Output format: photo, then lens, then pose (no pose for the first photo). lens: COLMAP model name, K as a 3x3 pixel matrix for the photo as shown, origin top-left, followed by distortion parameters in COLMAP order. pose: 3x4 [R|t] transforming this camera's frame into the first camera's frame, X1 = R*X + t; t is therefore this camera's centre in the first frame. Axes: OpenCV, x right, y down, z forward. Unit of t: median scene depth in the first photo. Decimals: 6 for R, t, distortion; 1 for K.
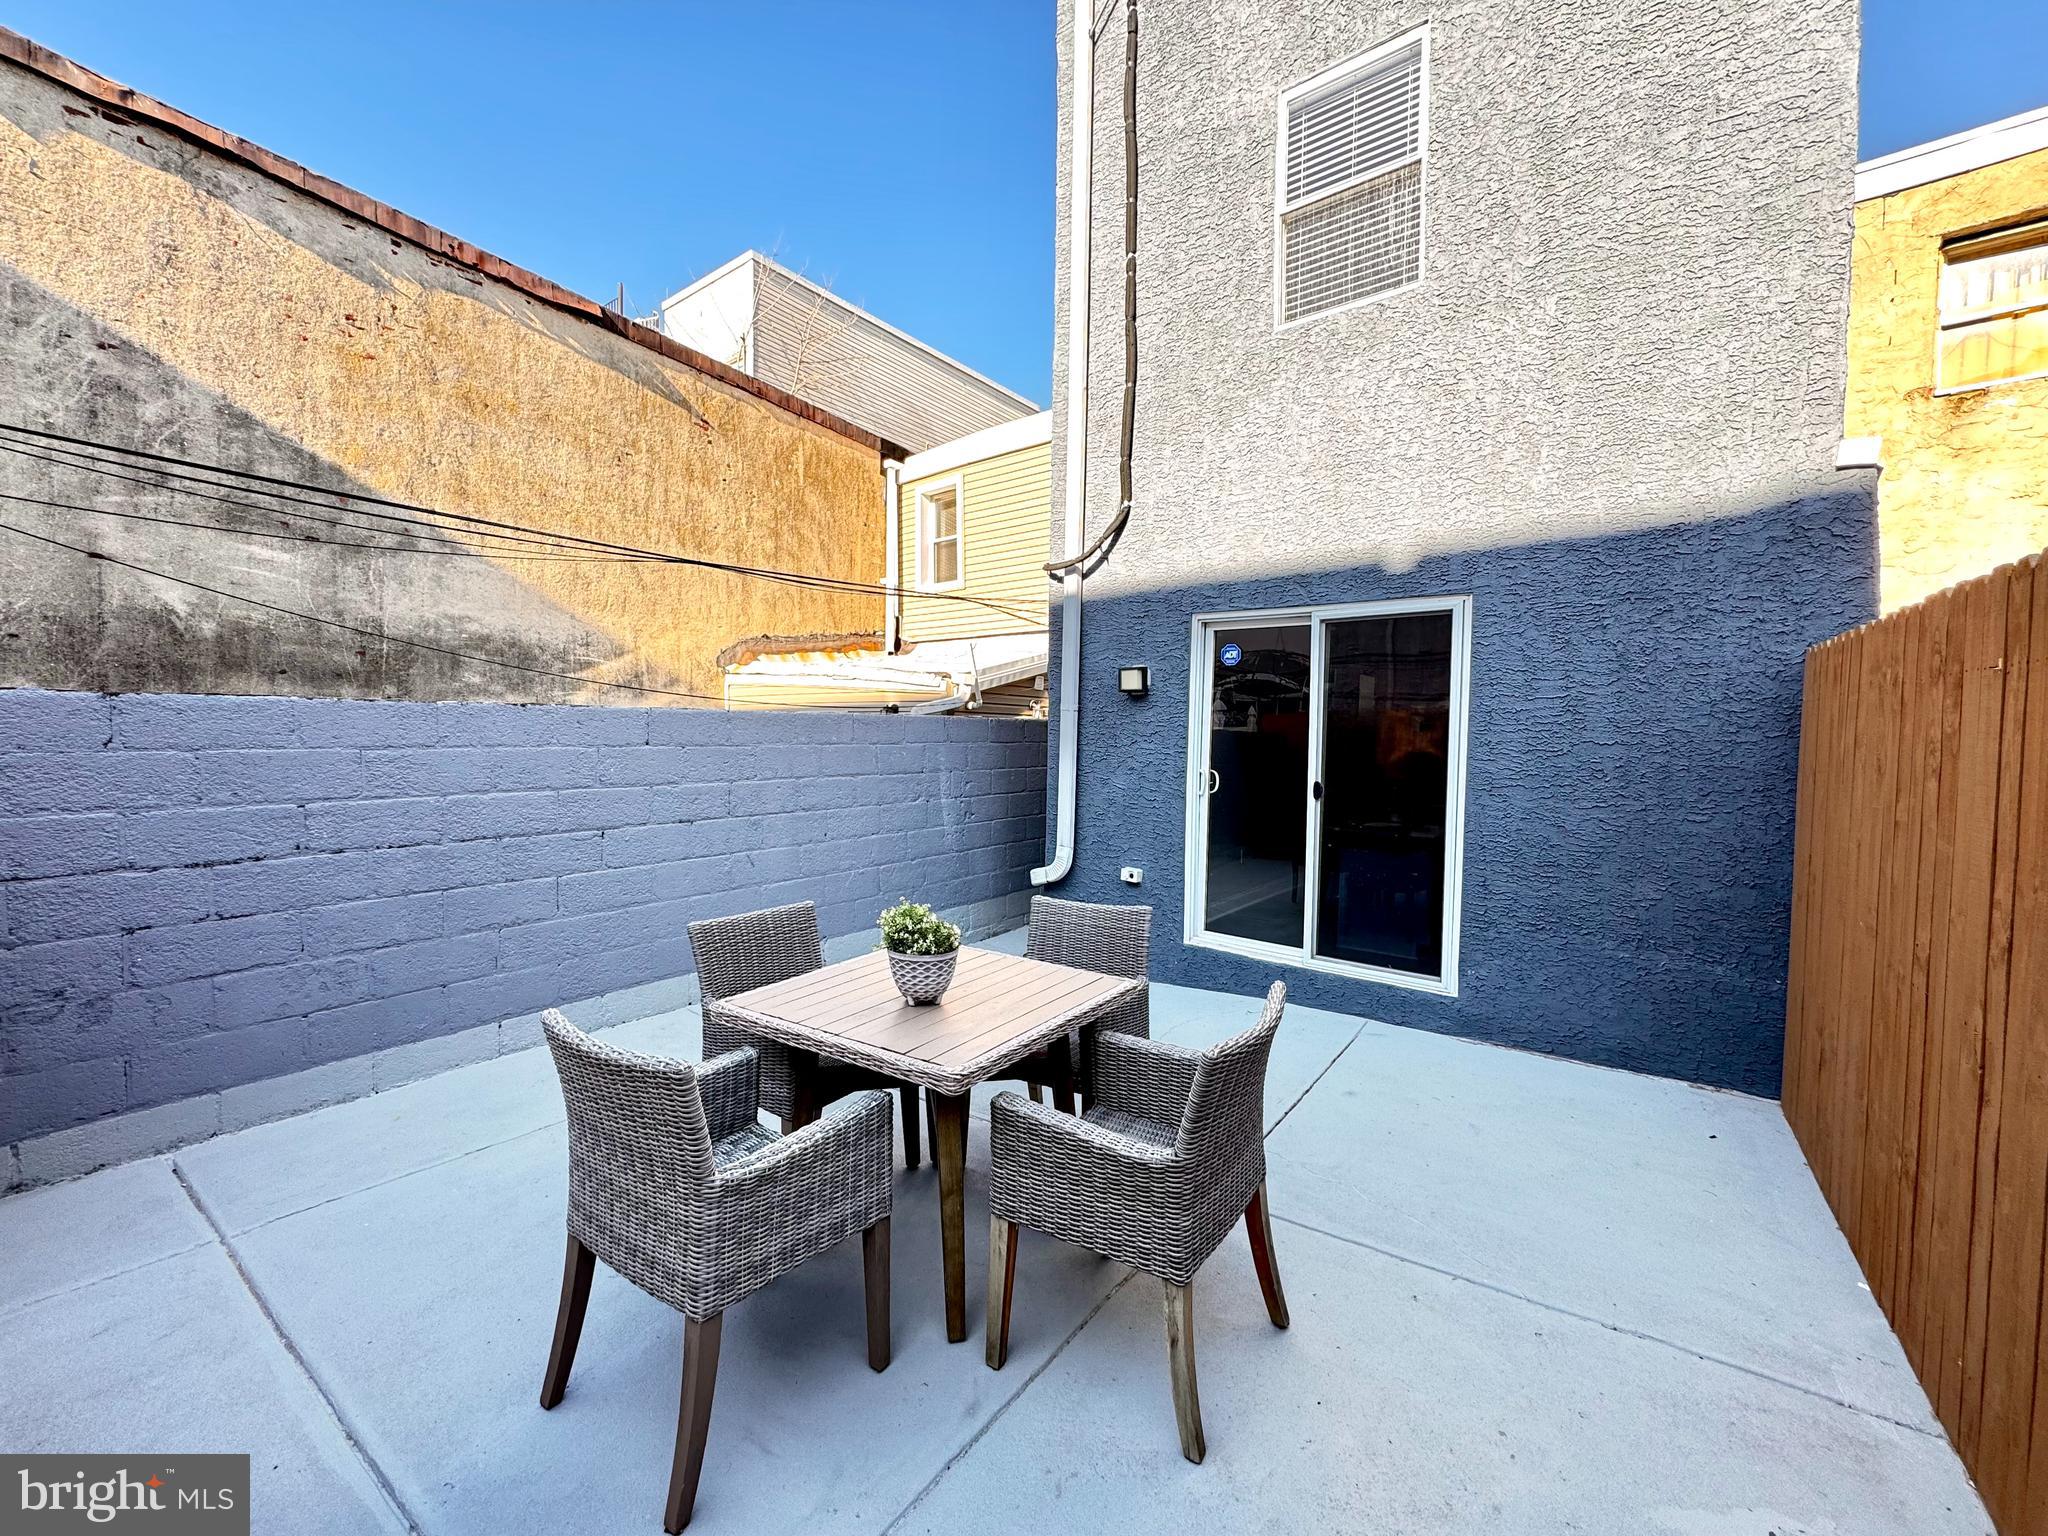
lens RADIAL K [[811.0, 0, 1027.5], [0, 811.0, 772.9], [0, 0, 1]] dist [0.000639, 0.000156]
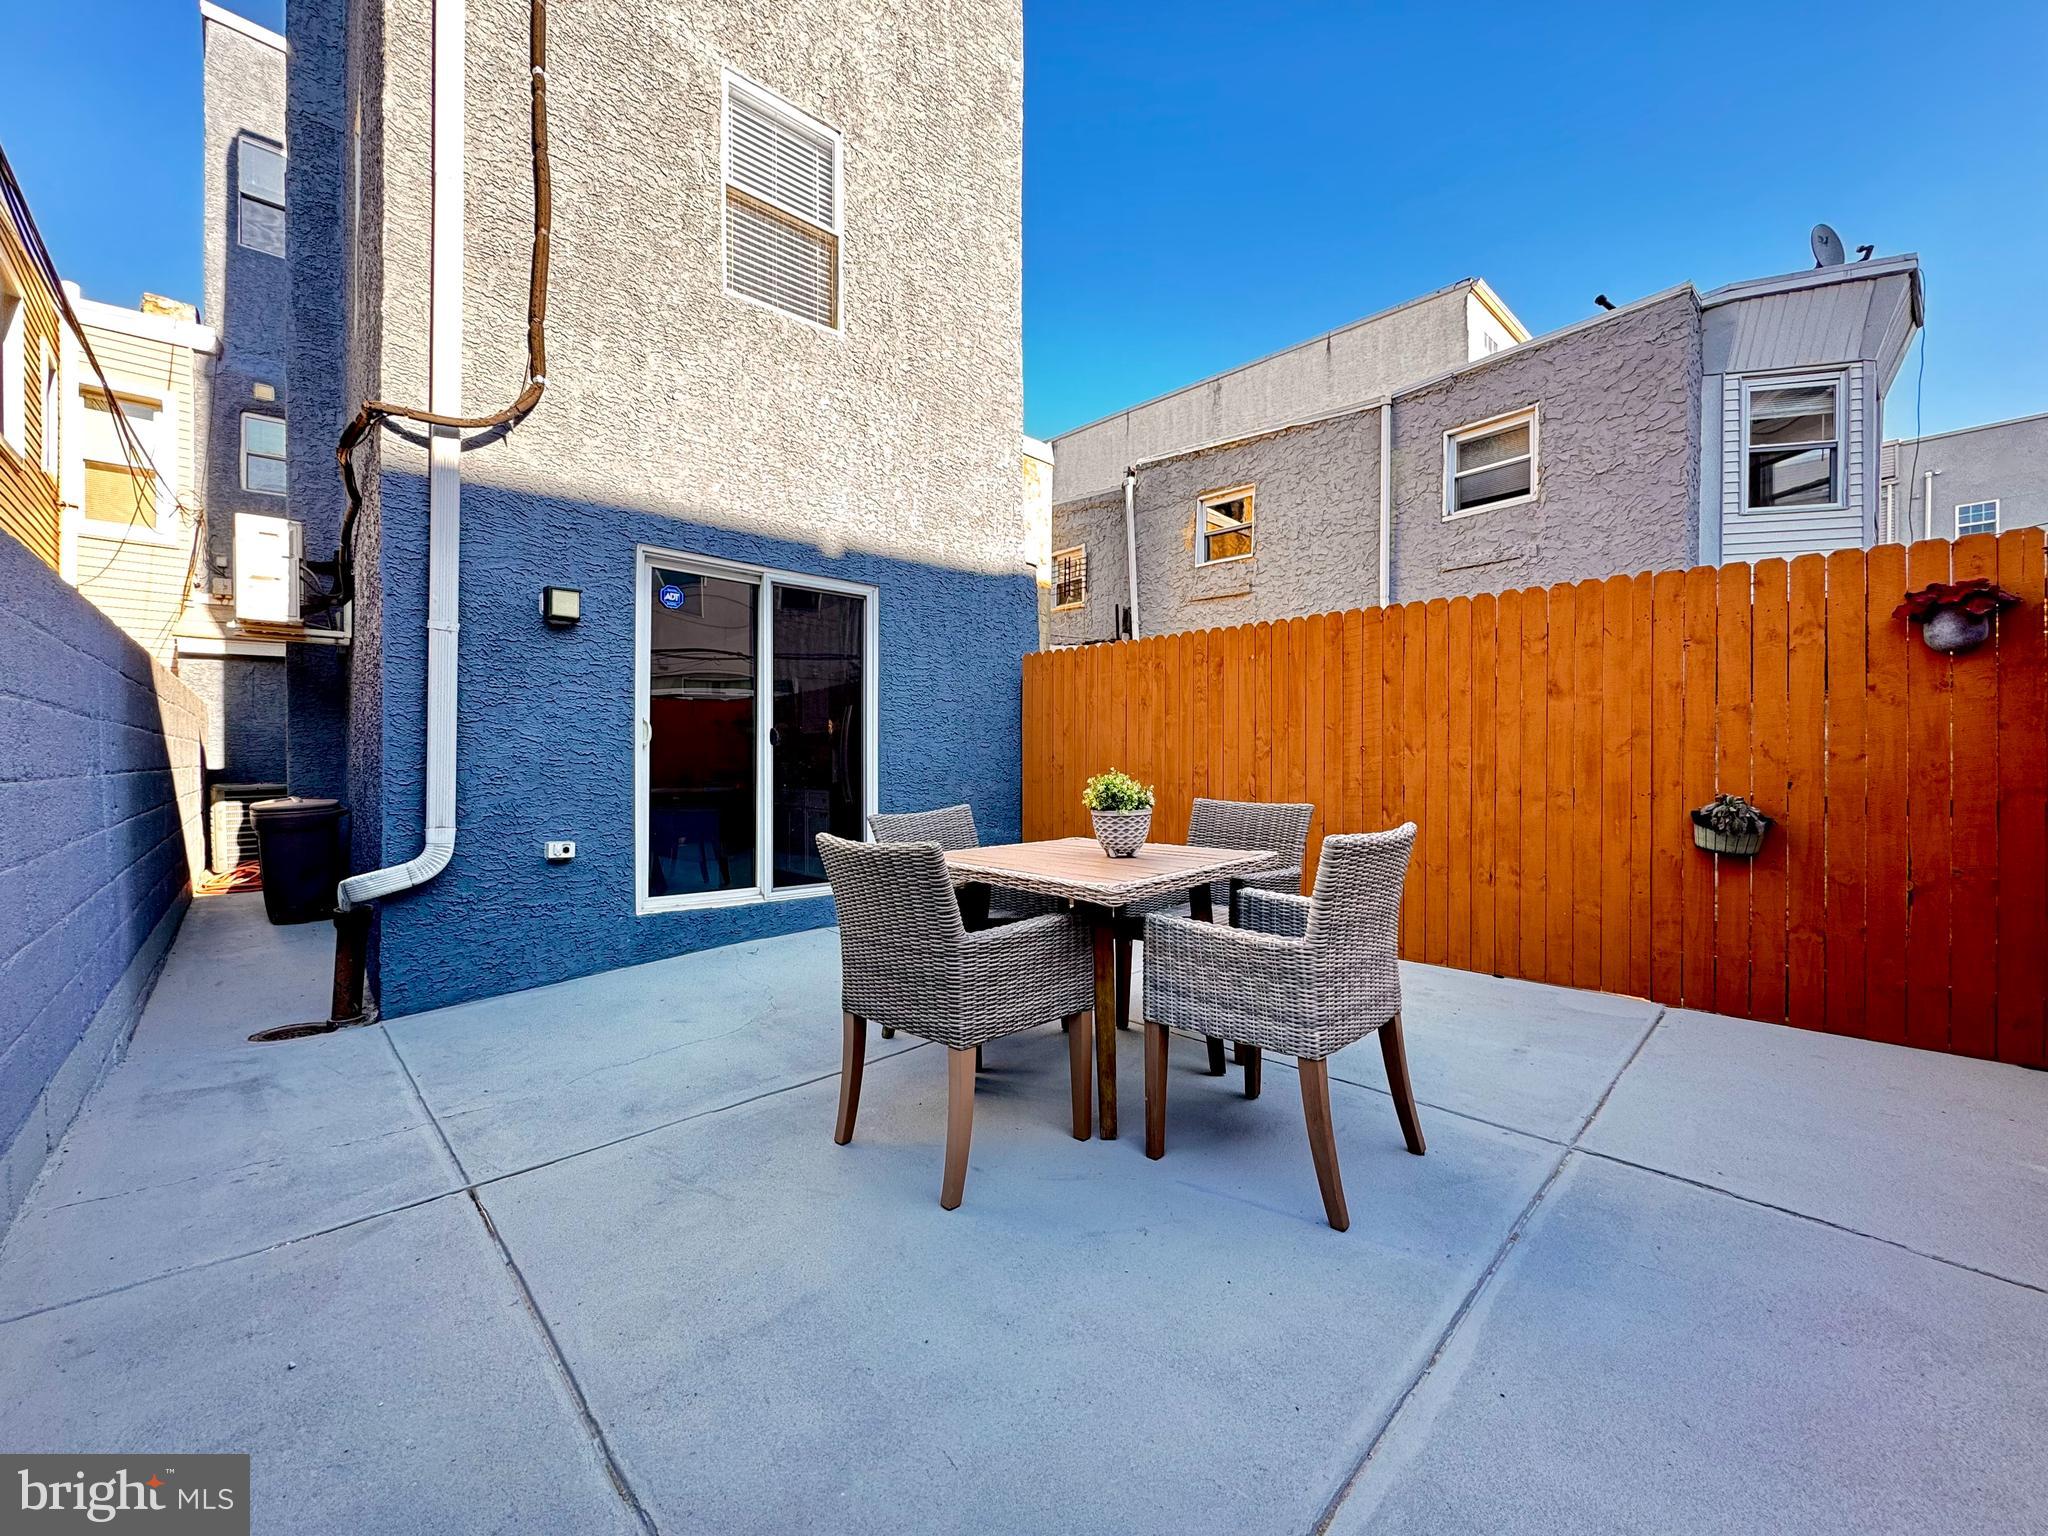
lens RADIAL K [[811.0, 0, 1028.9], [0, 811.0, 755.7], [0, 0, 1]] dist [0.000639, 0.000156]
pose [[0.176975, -0.014507, 0.984108, -0.652901], [0.039680, 0.999184, 0.007594, 0.052576], [-0.983415, 0.037706, 0.177406, 0.461793]]
